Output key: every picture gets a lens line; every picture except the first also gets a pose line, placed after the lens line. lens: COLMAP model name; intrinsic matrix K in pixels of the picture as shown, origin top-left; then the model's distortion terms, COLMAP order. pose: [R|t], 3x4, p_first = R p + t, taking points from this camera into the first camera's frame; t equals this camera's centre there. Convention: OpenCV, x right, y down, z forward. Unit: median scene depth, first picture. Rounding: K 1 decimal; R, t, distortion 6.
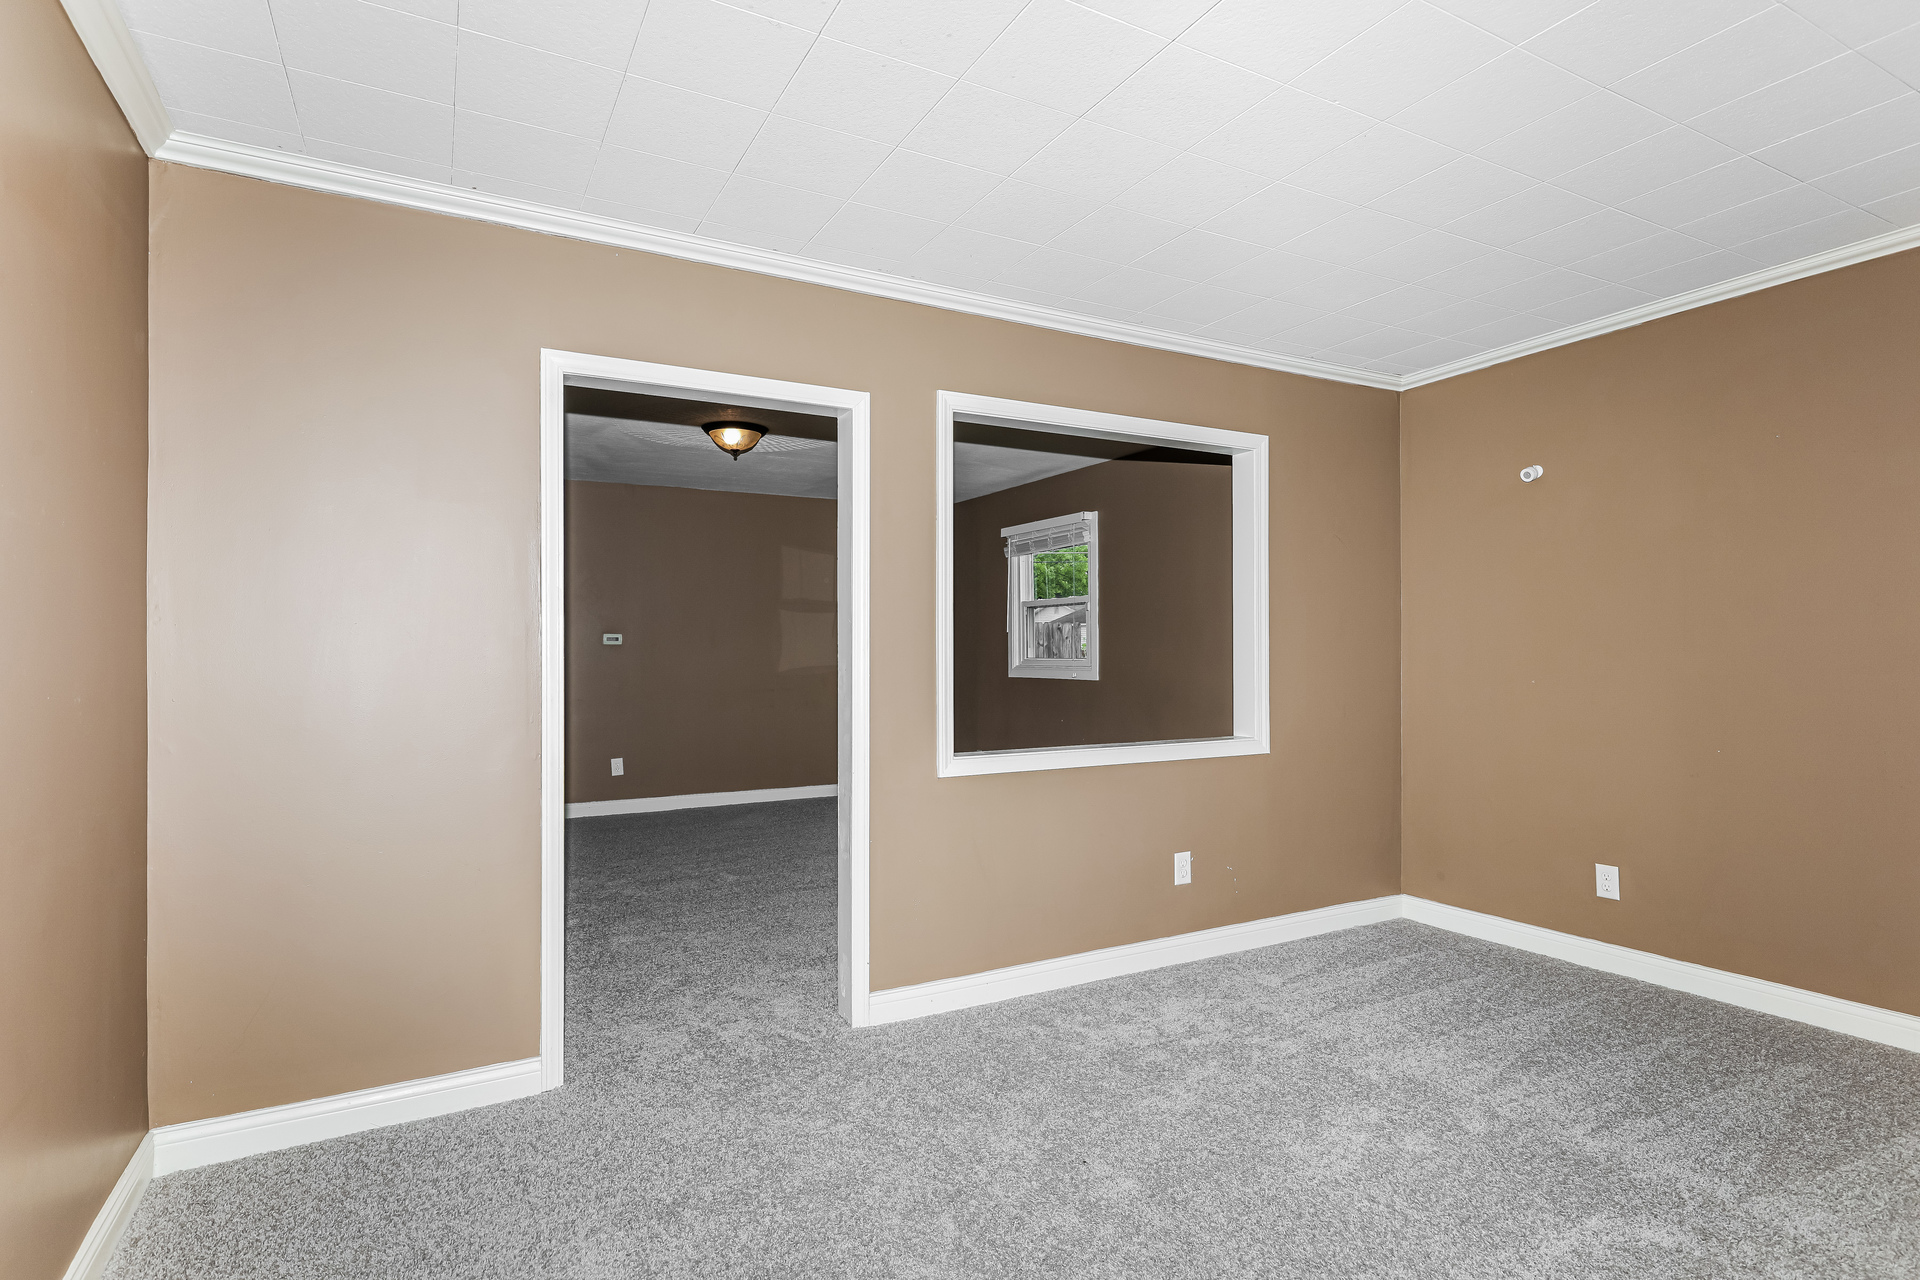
lens RADIAL K [[957.4, 0, 945.6], [0, 957.4, 639.5], [0, 0, 1]] dist [-0.001022, 0.000216]
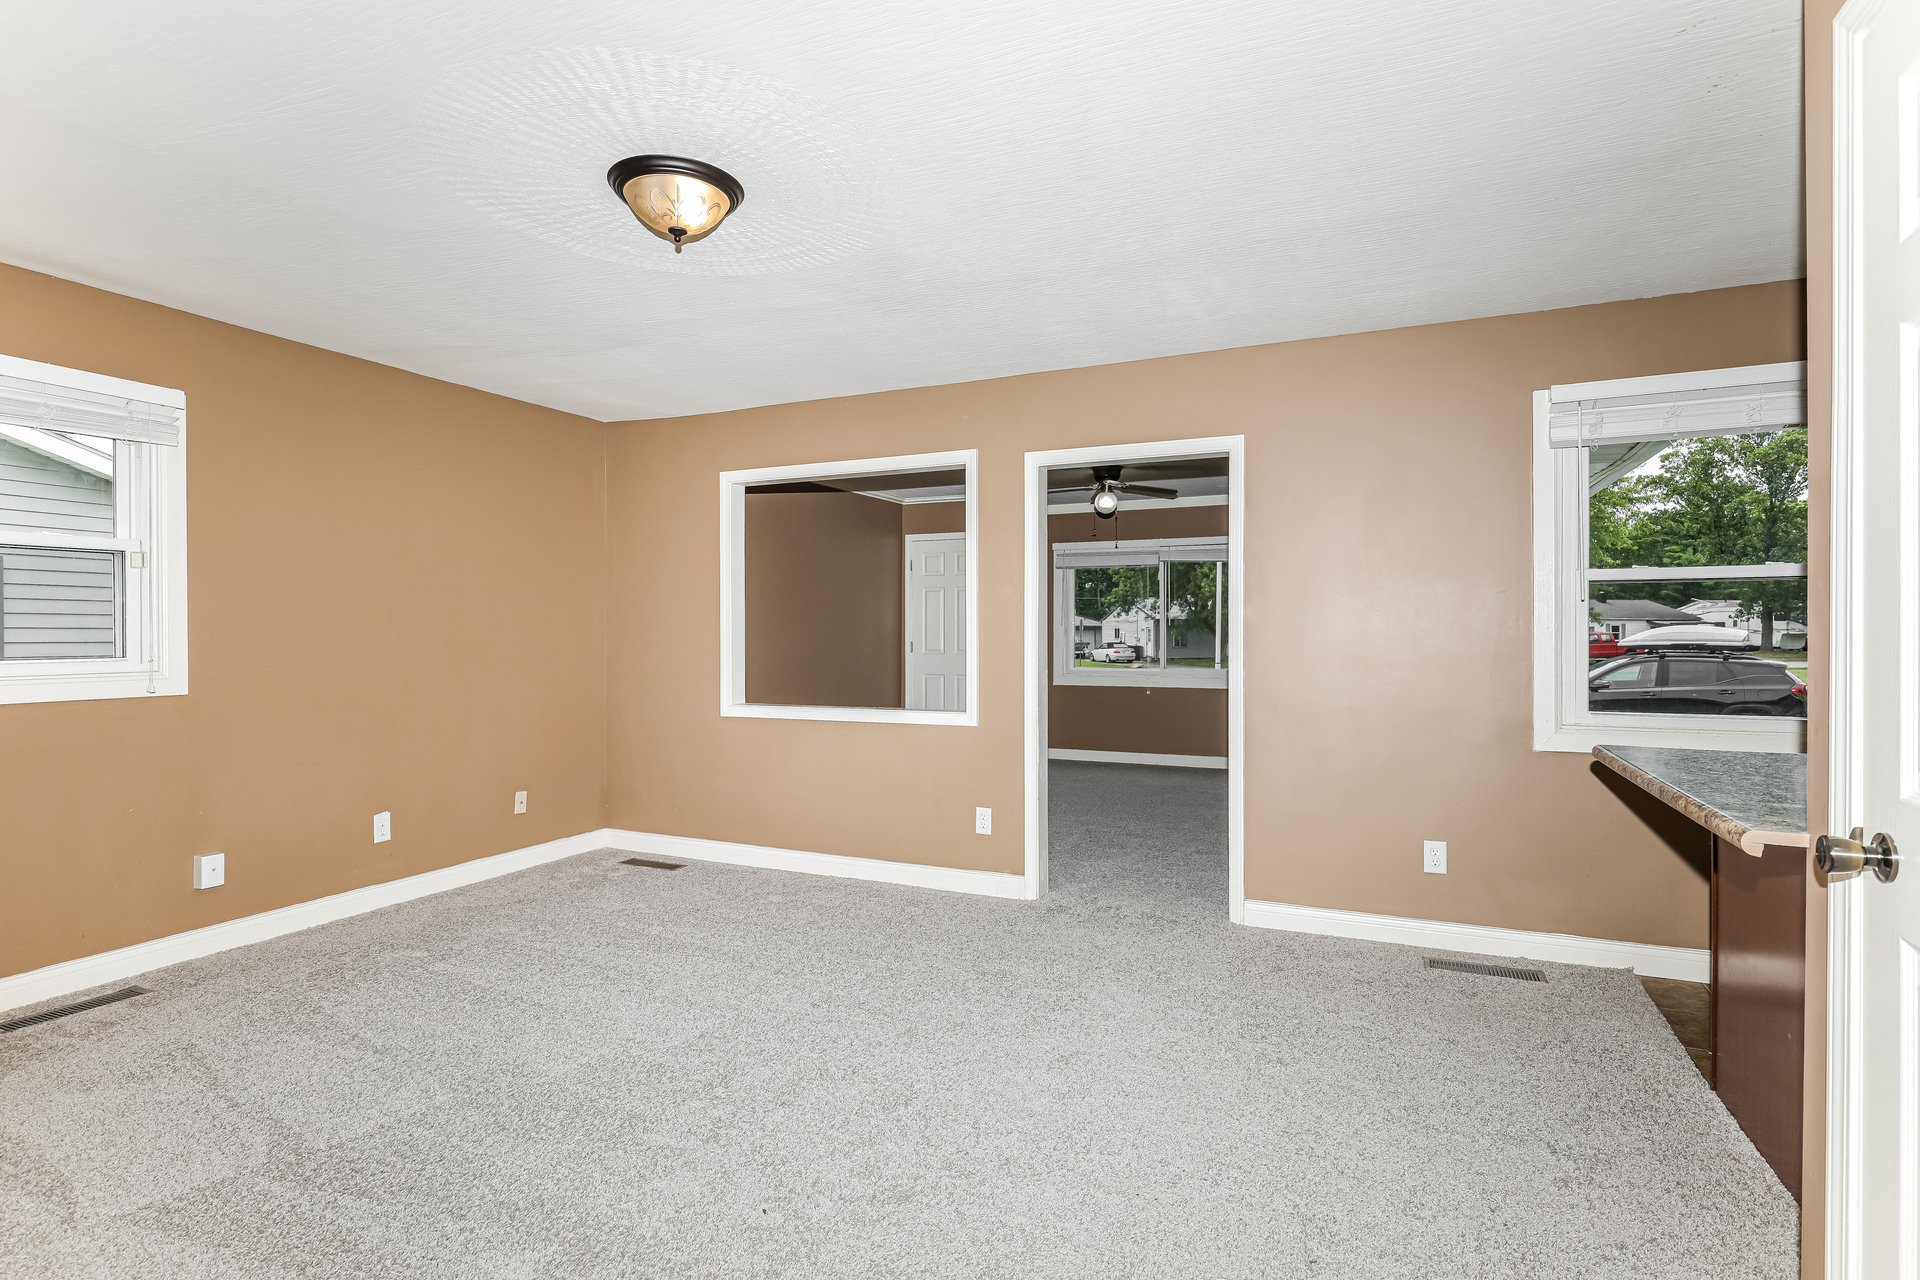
lens RADIAL K [[952.3, 0, 959.1], [0, 952.3, 639.1], [0, 0, 1]] dist [-0.002005, -0.000384]
pose [[0.599393, 0.011968, -0.800365, 0.721479], [0.012720, 0.999620, 0.024474, -0.021333], [0.800354, -0.024851, 0.599013, -0.073509]]
